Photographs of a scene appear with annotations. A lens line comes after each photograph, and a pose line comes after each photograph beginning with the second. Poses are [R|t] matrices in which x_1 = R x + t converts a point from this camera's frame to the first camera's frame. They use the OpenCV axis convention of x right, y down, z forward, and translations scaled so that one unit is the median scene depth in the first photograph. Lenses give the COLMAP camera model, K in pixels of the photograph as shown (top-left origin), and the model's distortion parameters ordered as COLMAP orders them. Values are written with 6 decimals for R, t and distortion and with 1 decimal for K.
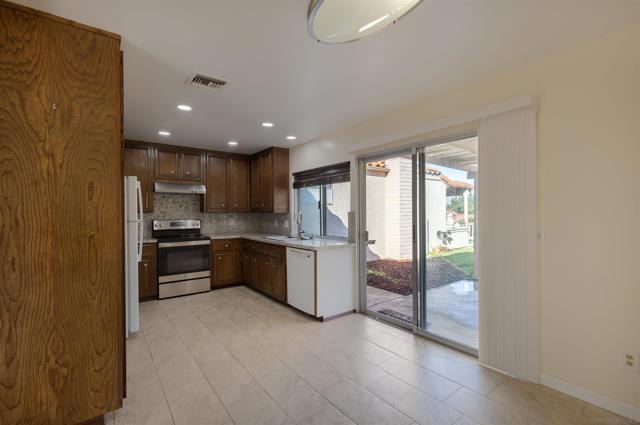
lens RADIAL K [[290.8, 0, 320.0], [0, 290.8, 212.5], [0, 0, 1]] dist [0.000036, -0.000014]
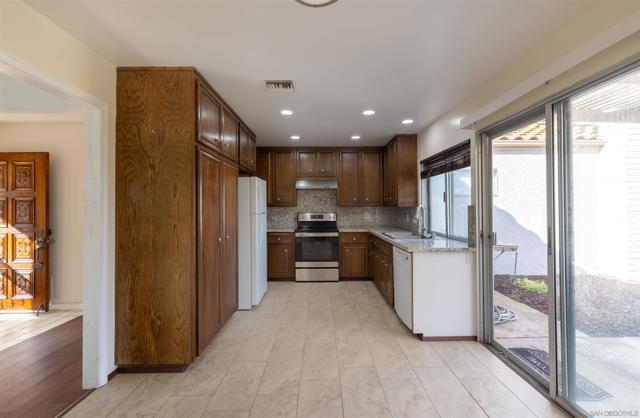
lens RADIAL K [[288.8, 0, 319.9], [0, 288.8, 203.9], [0, 0, 1]] dist [0.000141, -0.000133]
pose [[0.798839, -0.005787, -0.601517, 0.243183], [0.002147, 0.999975, -0.006770, -0.002018], [0.601541, 0.004117, 0.798831, 0.161384]]
